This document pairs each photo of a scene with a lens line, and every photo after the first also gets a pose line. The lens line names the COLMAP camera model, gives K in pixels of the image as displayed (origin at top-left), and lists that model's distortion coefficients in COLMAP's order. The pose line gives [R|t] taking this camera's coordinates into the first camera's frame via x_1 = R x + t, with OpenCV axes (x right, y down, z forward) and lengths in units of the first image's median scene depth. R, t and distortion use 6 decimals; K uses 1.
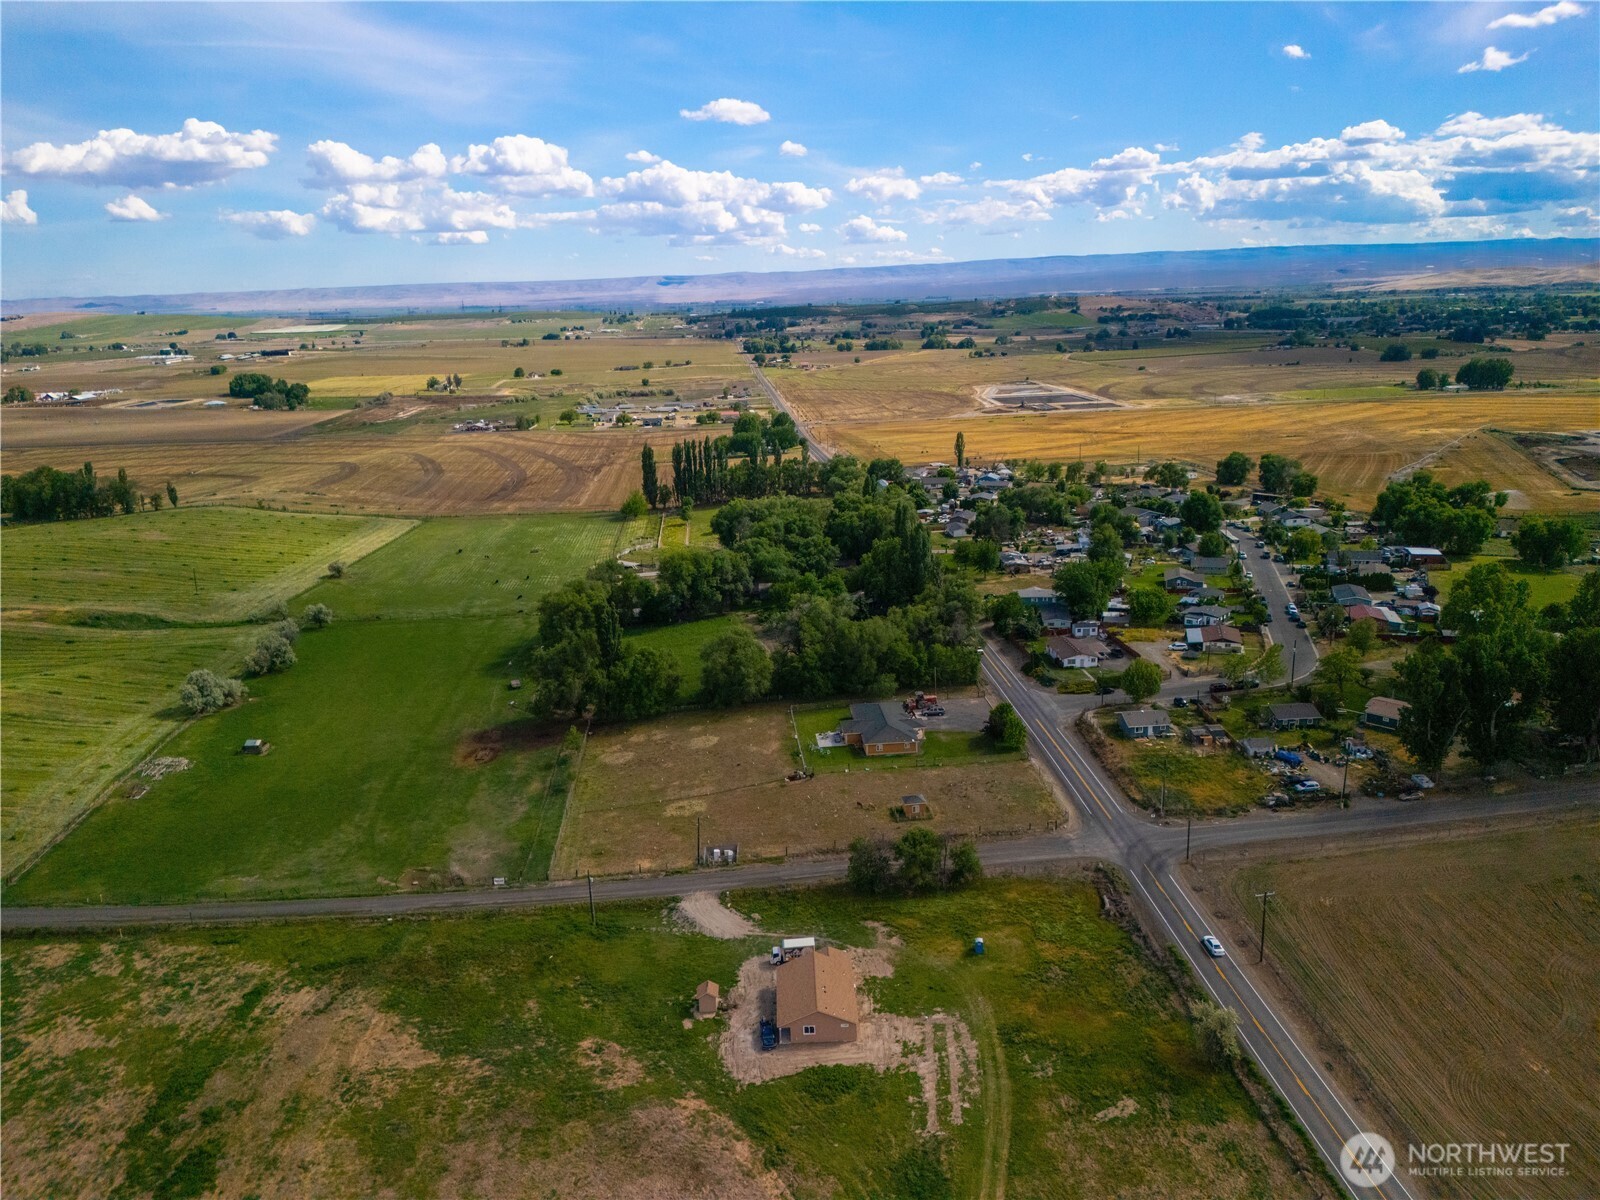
lens RADIAL K [[1178.4, 0, 804.4], [0, 1178.4, 604.5], [0, 0, 1]] dist [0.070437, -0.075363]
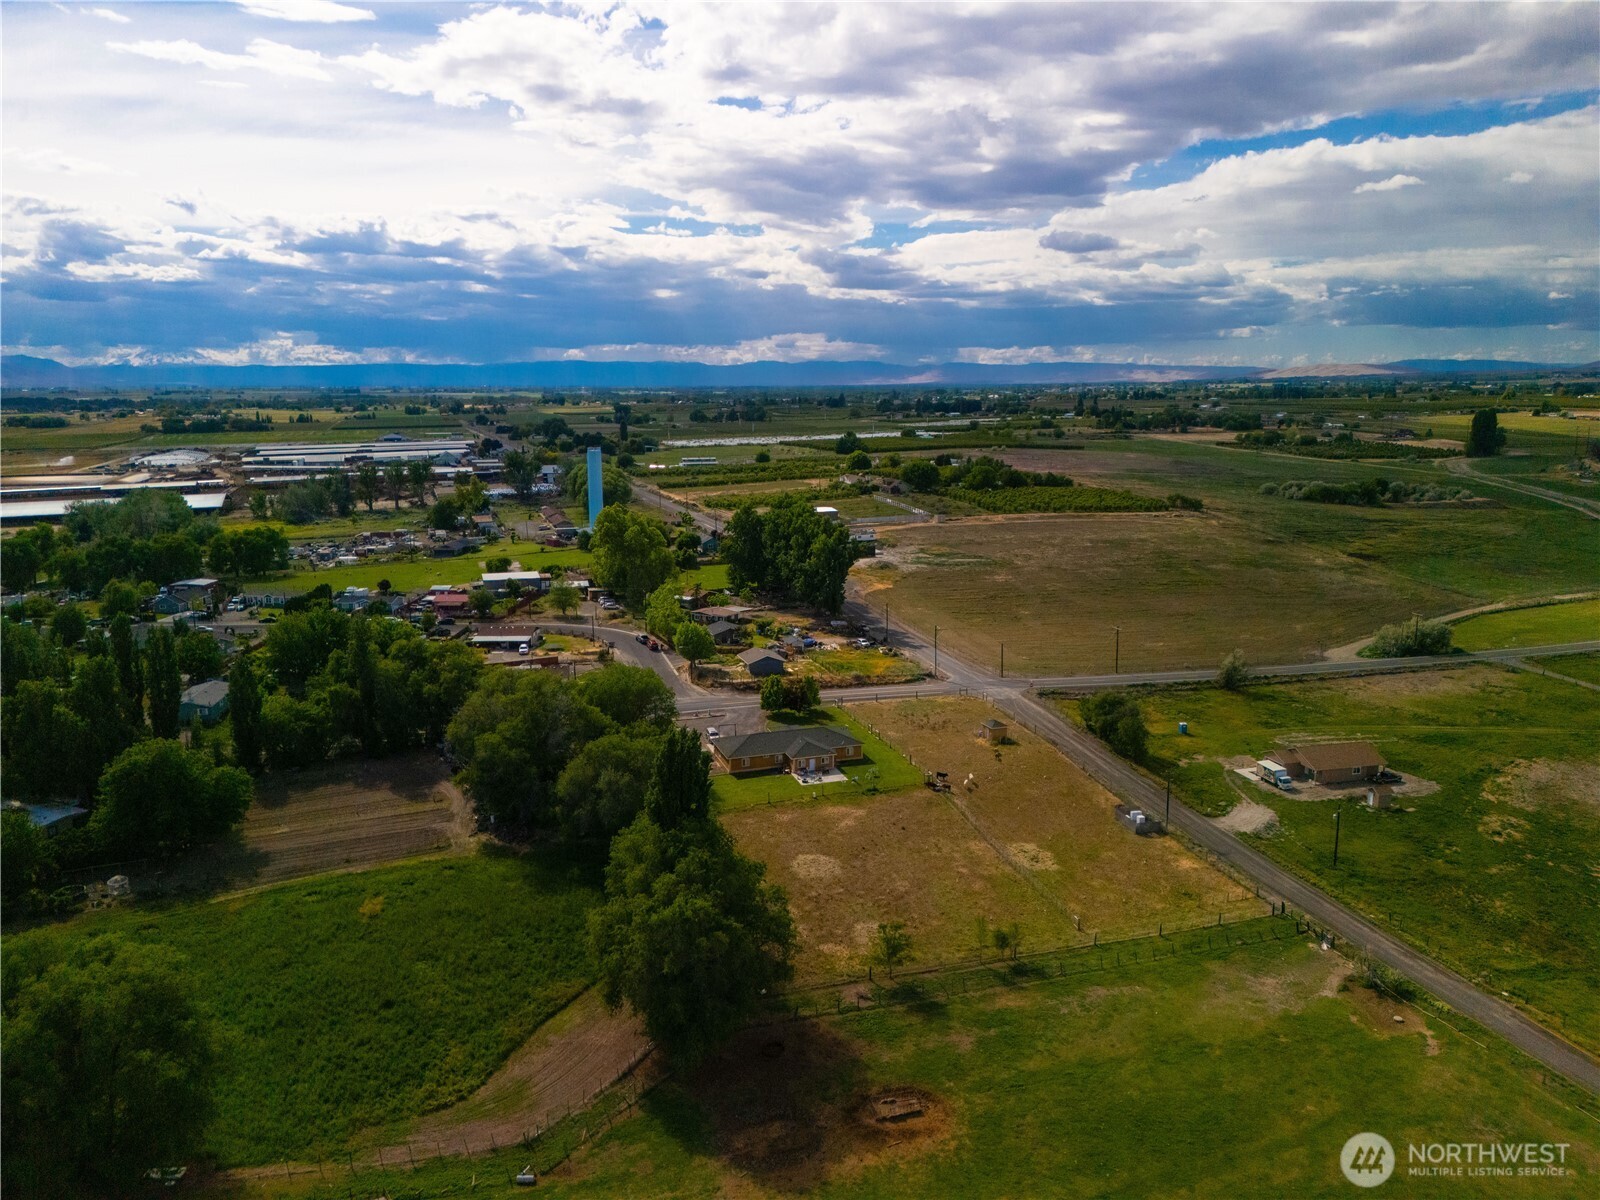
lens RADIAL K [[1178.4, 0, 804.4], [0, 1178.4, 583.1], [0, 0, 1]] dist [0.070437, -0.075363]
pose [[-0.227972, -0.136264, 0.964086, -0.664083], [0.259505, 0.945840, 0.195048, -0.147107], [-0.938449, 0.294650, -0.180264, 1.072441]]
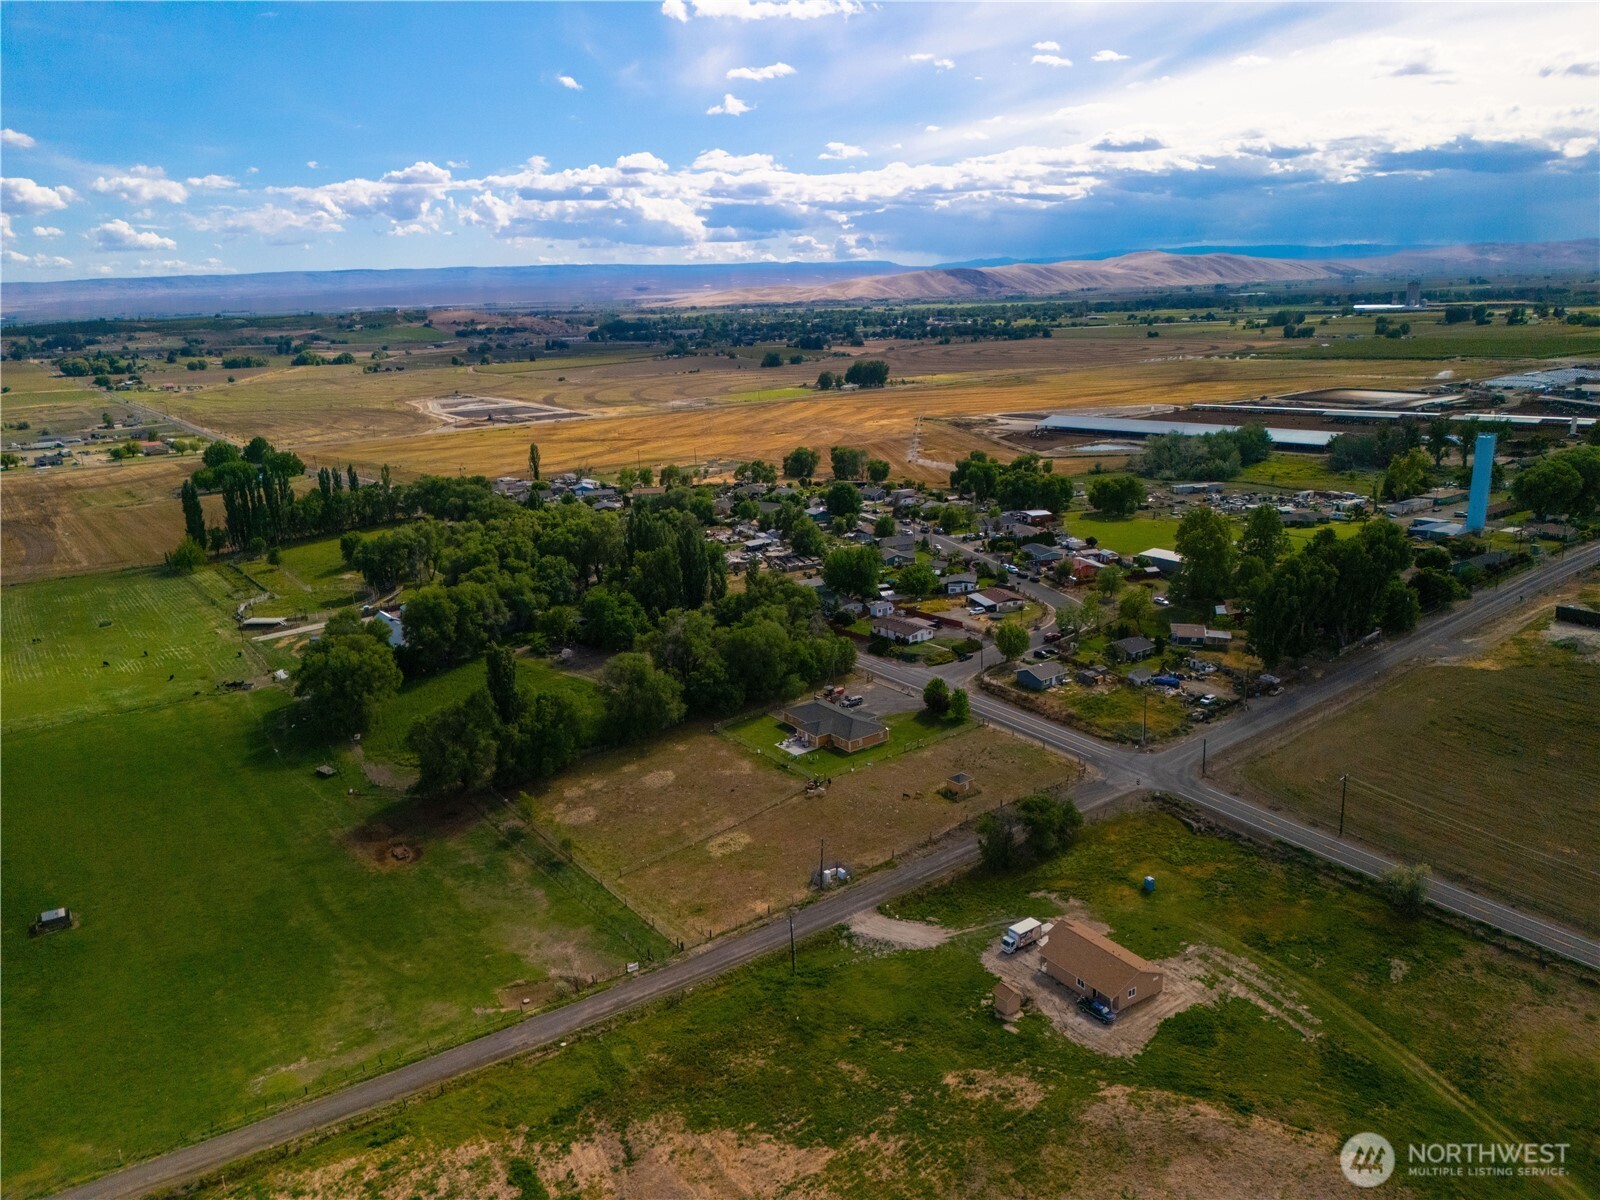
lens RADIAL K [[1178.4, 0, 804.8], [0, 1178.4, 603.3], [0, 0, 1]] dist [0.070437, -0.075363]
pose [[0.850908, -0.133587, 0.508045, -0.436745], [0.140138, 0.989802, 0.025549, -0.025608], [-0.506277, 0.049456, 0.860952, 0.145277]]
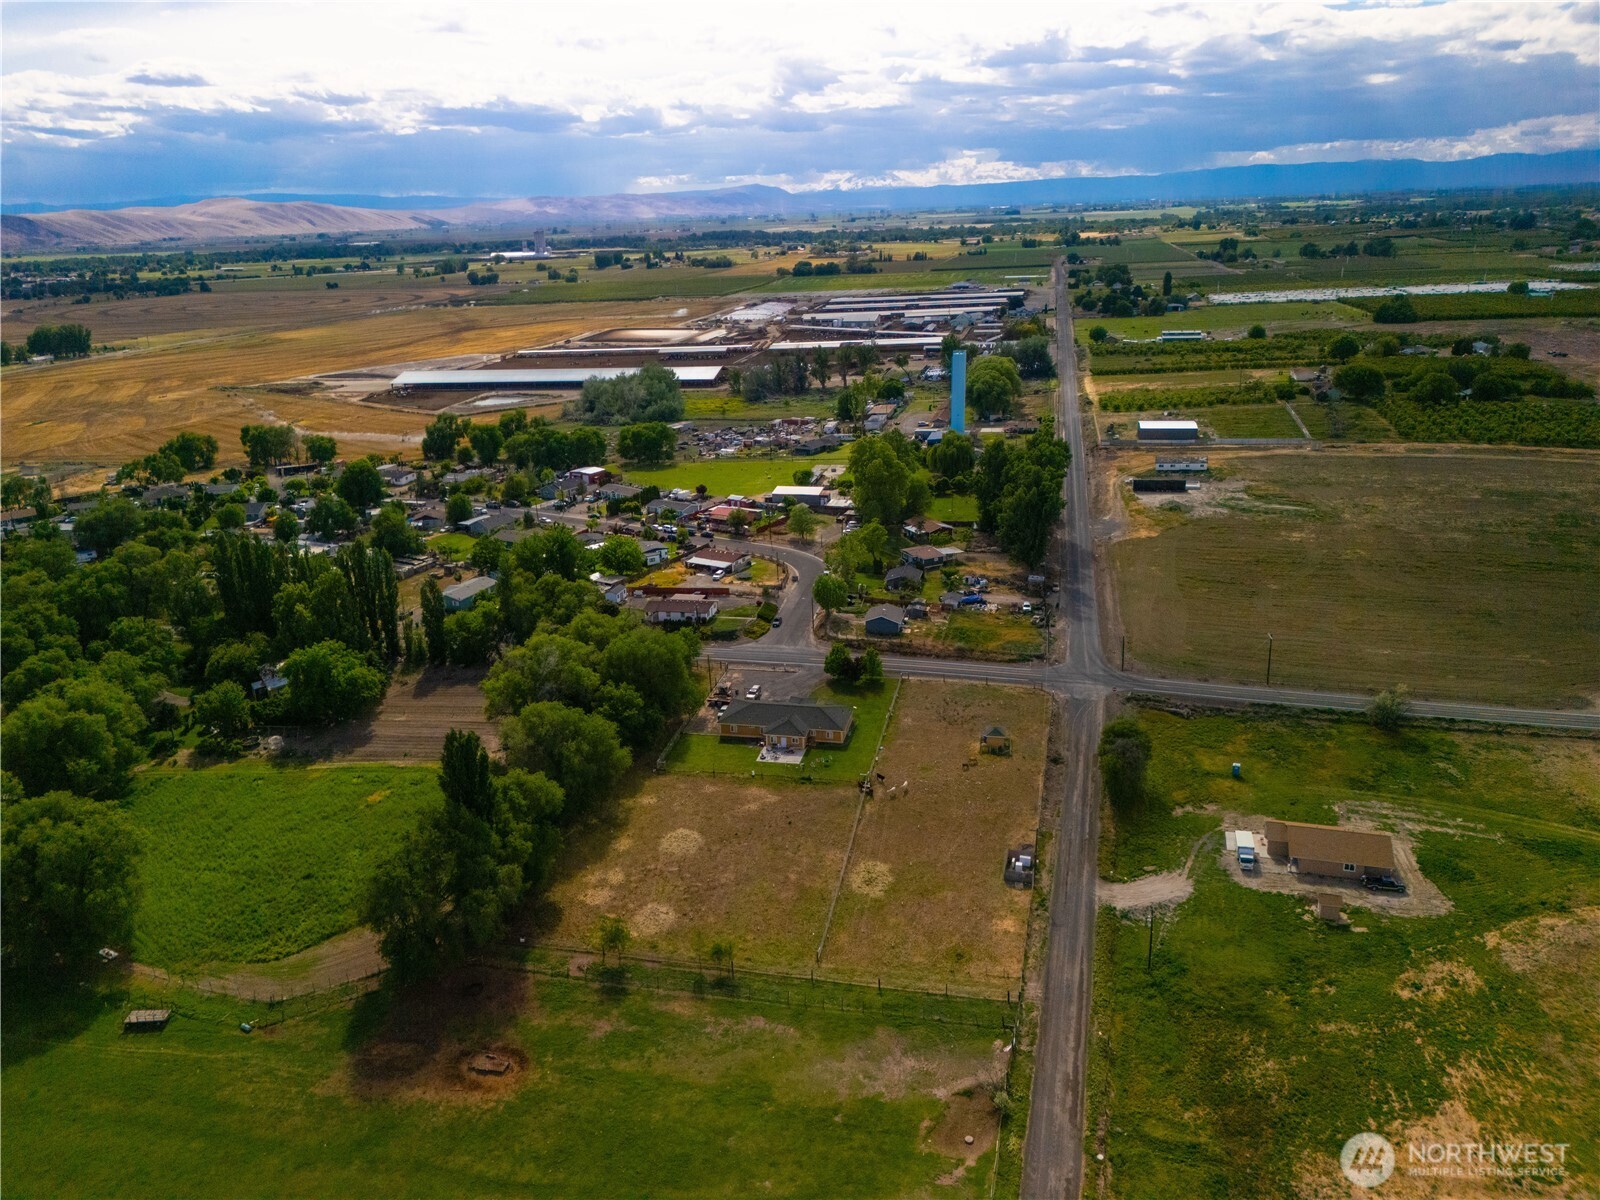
lens RADIAL K [[1178.4, 0, 804.4], [0, 1178.4, 595.7], [0, 0, 1]] dist [0.070437, -0.075363]
pose [[0.300594, -0.280564, 0.911552, -0.680708], [0.267099, 0.942273, 0.201941, -0.151380], [-0.915588, 0.182772, 0.358180, 0.642771]]
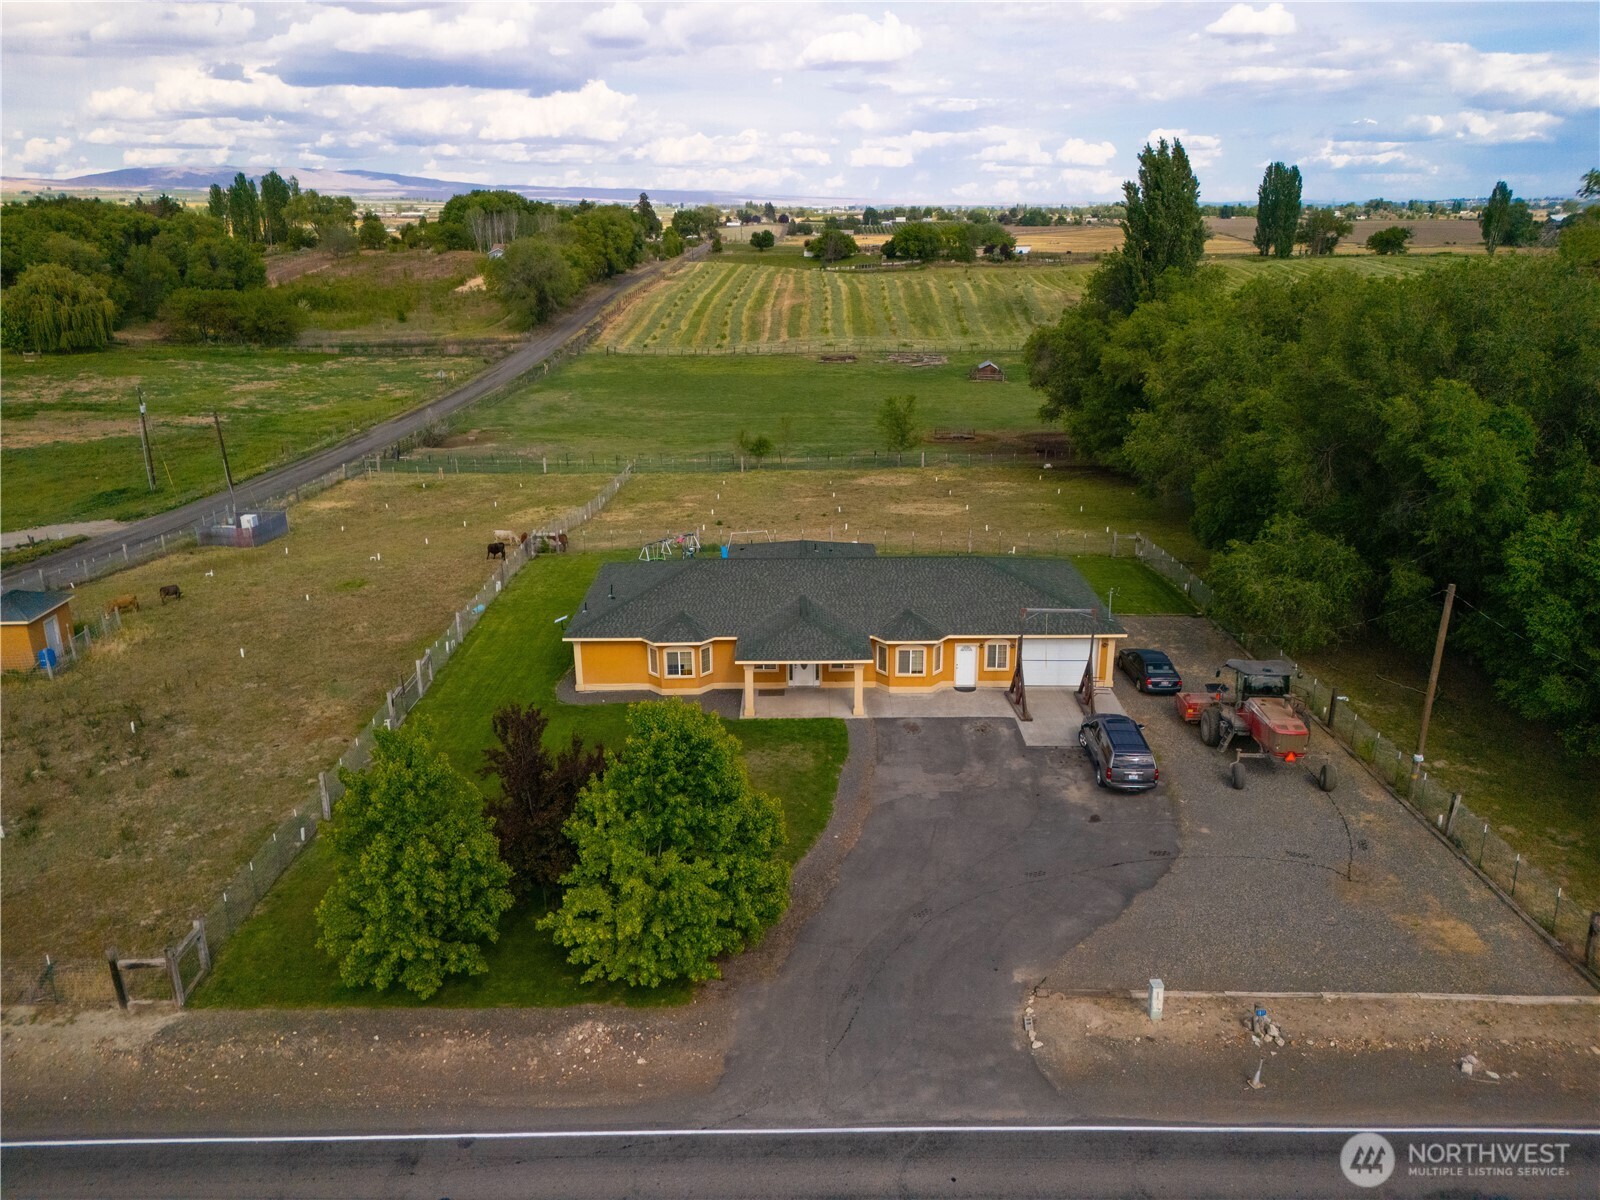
lens RADIAL K [[1178.4, 0, 801.7], [0, 1178.4, 597.7], [0, 0, 1]] dist [0.070437, -0.075363]
pose [[-0.085294, 0.335894, -0.938030, 0.267559], [-0.249892, 0.904157, 0.346487, 0.025174], [0.964510, 0.263960, 0.006818, 0.966526]]
